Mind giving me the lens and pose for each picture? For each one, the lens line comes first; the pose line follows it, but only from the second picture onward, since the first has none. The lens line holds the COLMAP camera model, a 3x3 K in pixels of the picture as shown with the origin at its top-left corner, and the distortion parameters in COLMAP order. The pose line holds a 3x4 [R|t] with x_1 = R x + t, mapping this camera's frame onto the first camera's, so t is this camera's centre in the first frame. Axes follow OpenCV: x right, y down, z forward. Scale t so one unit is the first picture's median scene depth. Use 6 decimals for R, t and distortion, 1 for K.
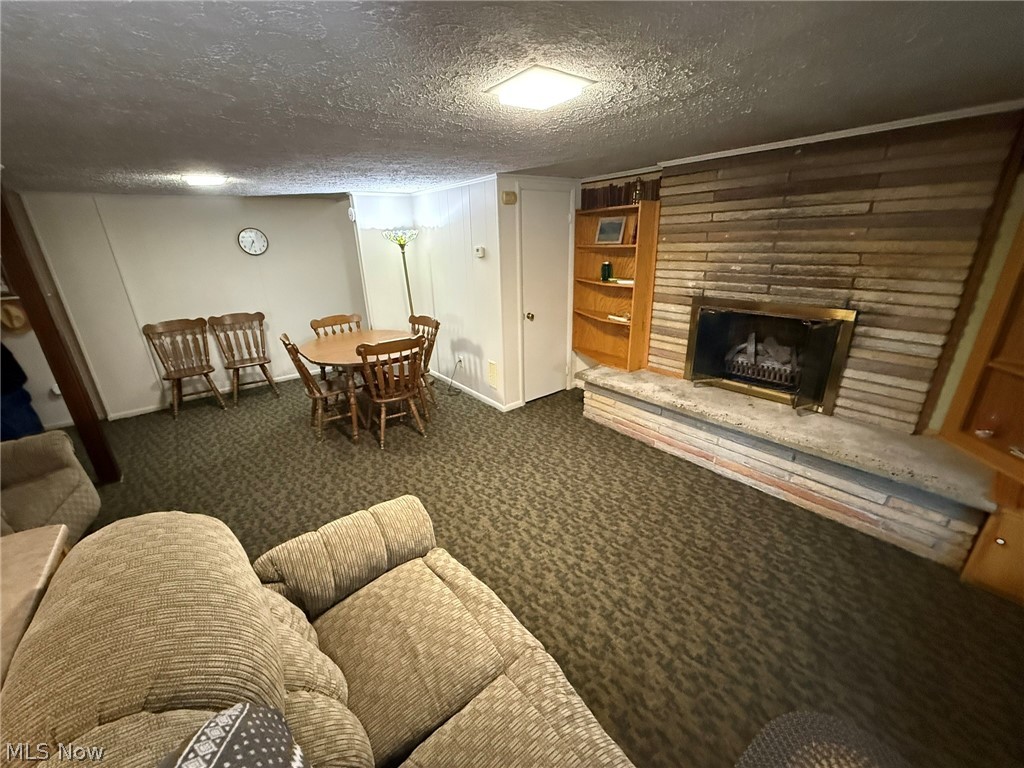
lens RADIAL K [[407.8, 0, 510.4], [0, 407.8, 383.8], [0, 0, 1]] dist [-0.000326, -0.000319]
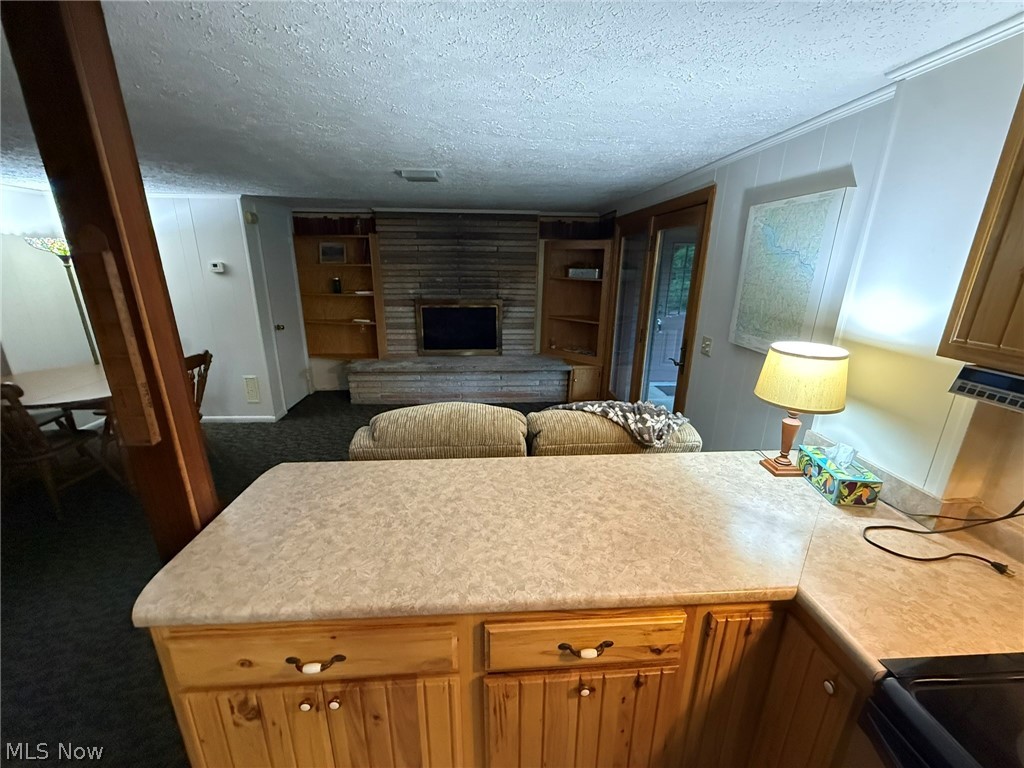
lens RADIAL K [[407.8, 0, 510.4], [0, 407.8, 383.8], [0, 0, 1]] dist [-0.000326, -0.000319]
pose [[0.564877, -0.202117, 0.800039, -0.627522], [0.253227, 0.965217, 0.065052, 0.076943], [-0.785360, 0.165845, 0.596410, -0.118475]]
